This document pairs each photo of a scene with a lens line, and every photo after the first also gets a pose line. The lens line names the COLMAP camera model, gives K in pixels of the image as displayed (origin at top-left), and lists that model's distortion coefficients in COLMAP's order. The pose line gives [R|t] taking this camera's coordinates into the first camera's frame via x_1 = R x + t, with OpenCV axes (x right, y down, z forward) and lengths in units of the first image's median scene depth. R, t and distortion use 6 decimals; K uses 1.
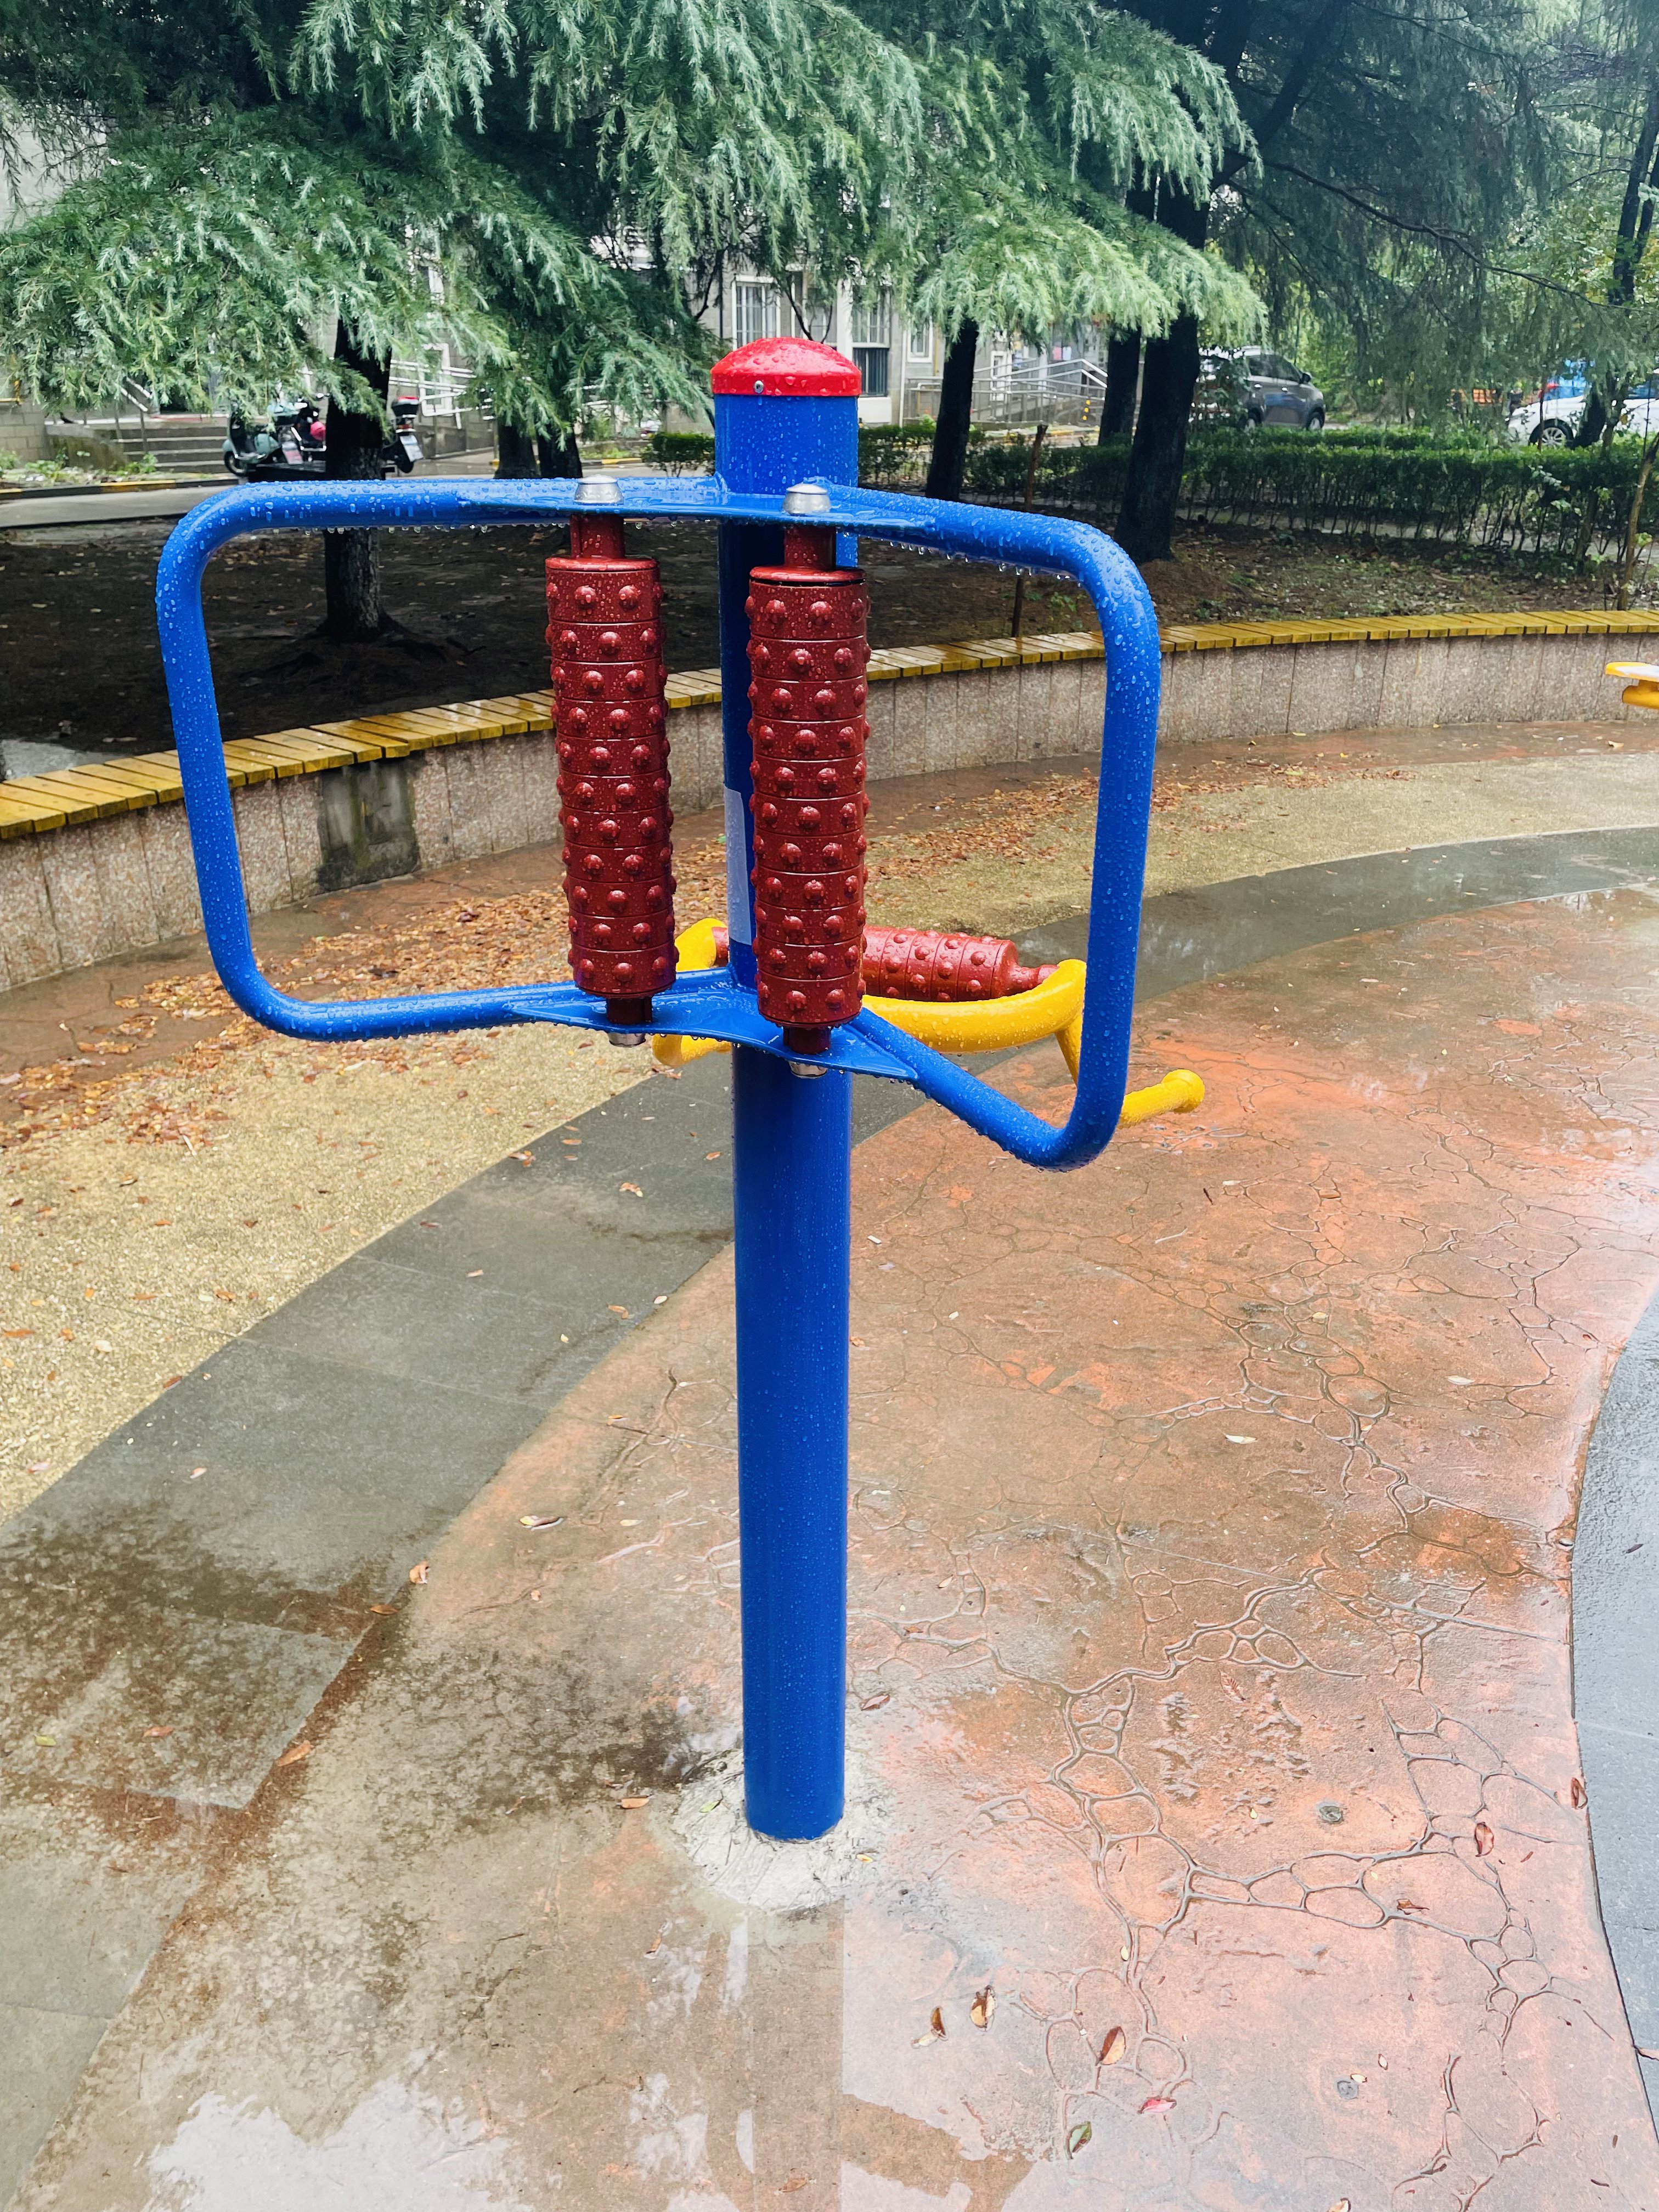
lens RADIAL K [[1675.8, 0, 827.4], [0, 1675.8, 1107.4], [0, 0, 1]] dist [0.007371, -0.016284]
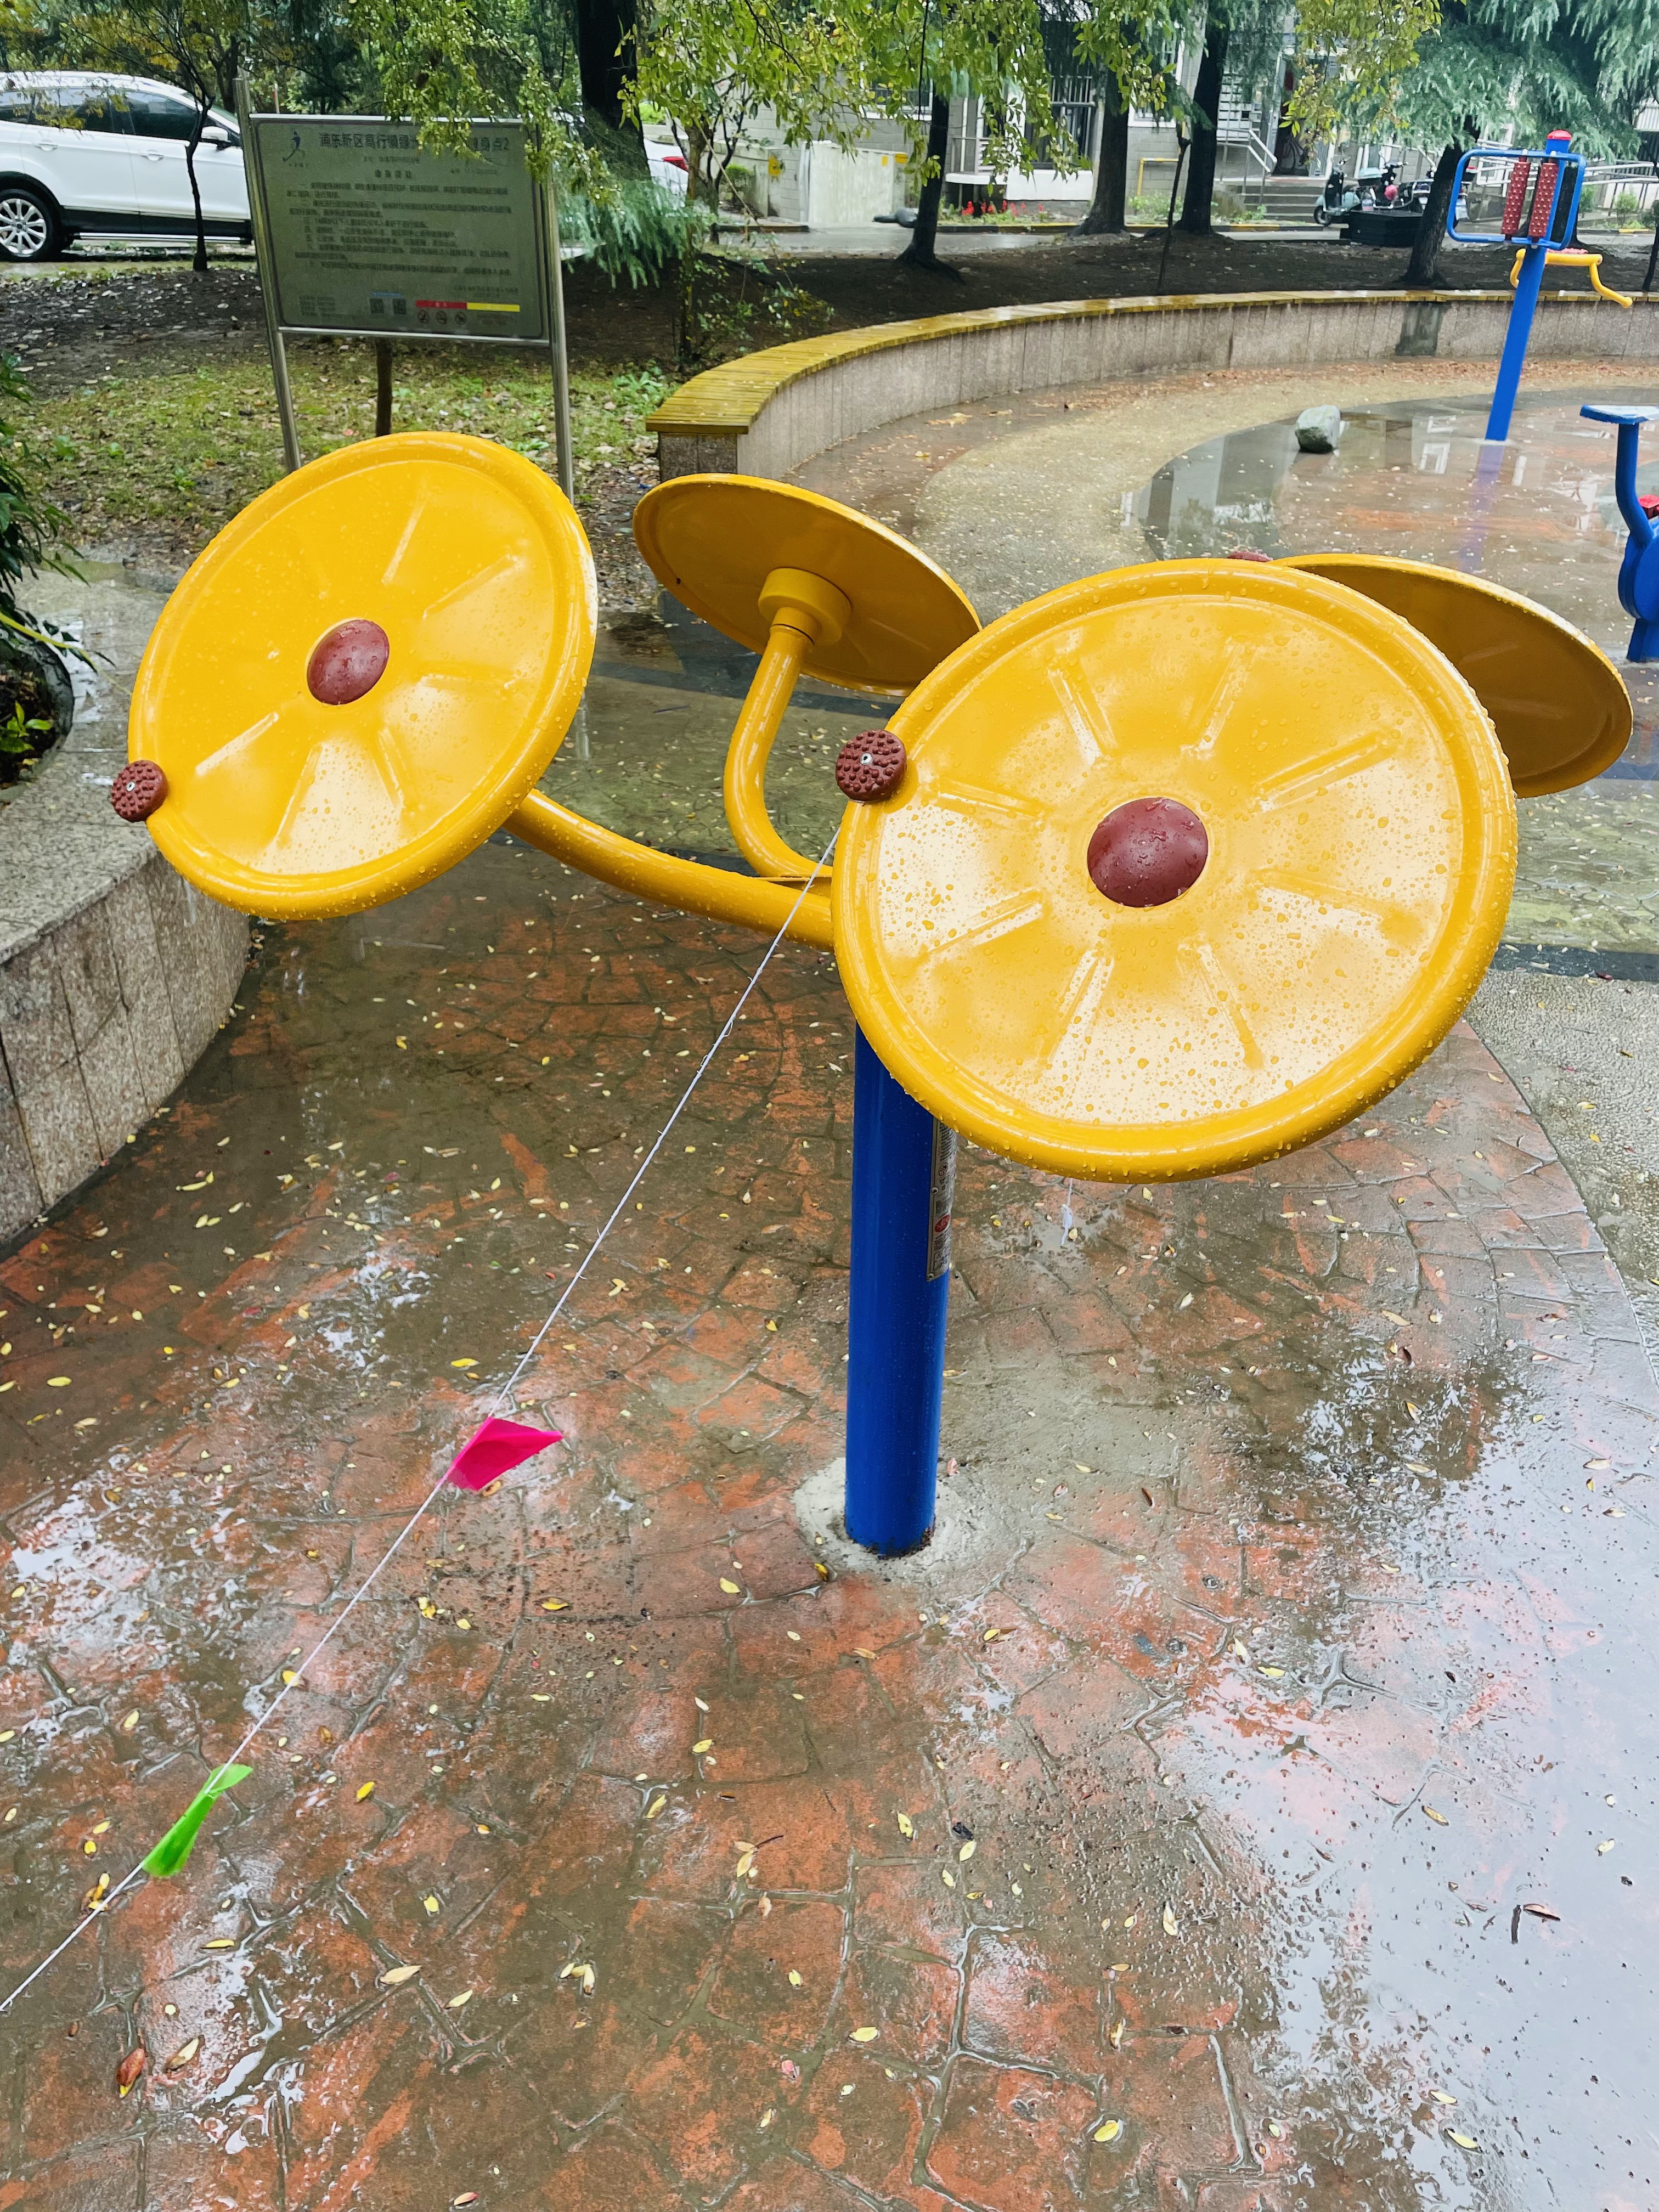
lens RADIAL K [[1675.8, 0, 826.1], [0, 1675.8, 1106.2], [0, 0, 1]] dist [0.007371, -0.016284]
pose [[0.855605, 0.277544, -0.436932, 0.381450], [-0.230642, 0.960090, 0.158214, 0.755541], [0.463406, -0.034594, 0.885471, -1.666487]]
